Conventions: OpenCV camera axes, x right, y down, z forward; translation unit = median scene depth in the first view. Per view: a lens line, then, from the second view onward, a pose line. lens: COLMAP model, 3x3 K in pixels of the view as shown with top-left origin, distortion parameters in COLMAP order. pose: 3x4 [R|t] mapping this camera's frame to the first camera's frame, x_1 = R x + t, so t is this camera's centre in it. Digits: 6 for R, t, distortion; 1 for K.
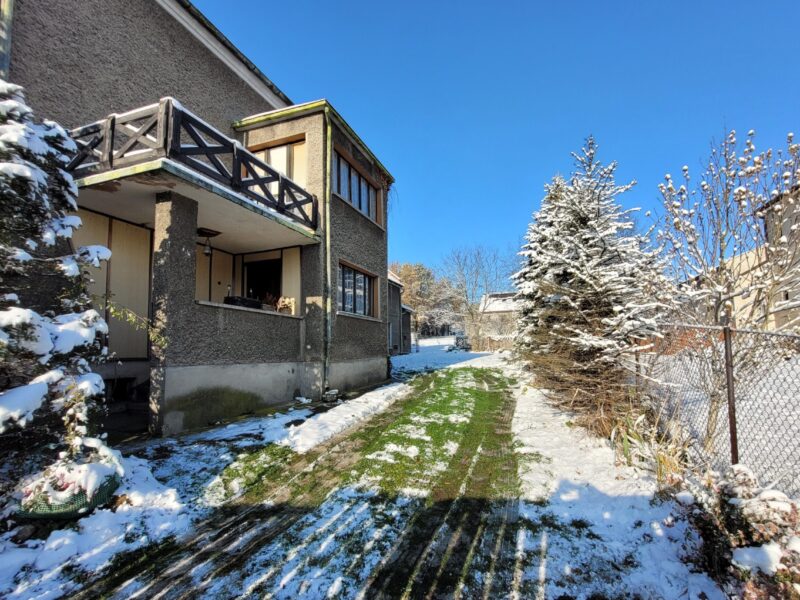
lens RADIAL K [[366.6, 0, 419.3], [0, 366.6, 330.3], [0, 0, 1]] dist [0.004000, -0.000442]
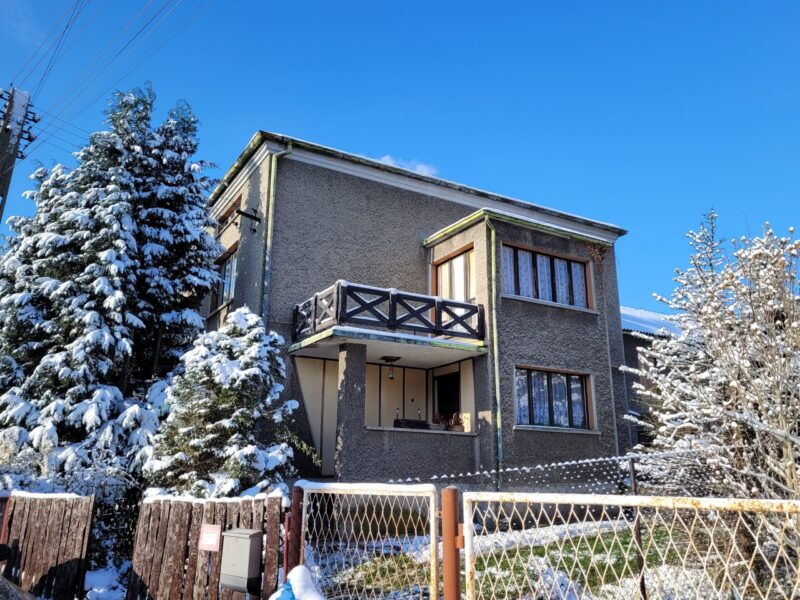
lens RADIAL K [[663.1, 0, 400.1], [0, 663.1, 297.9], [0, 0, 1]] dist [0.049394, 0.001574]
pose [[0.744818, -0.154085, -0.649233, 0.701819], [0.021528, 0.978015, -0.207419, -0.028052], [0.666920, 0.140513, 0.731761, -0.425670]]
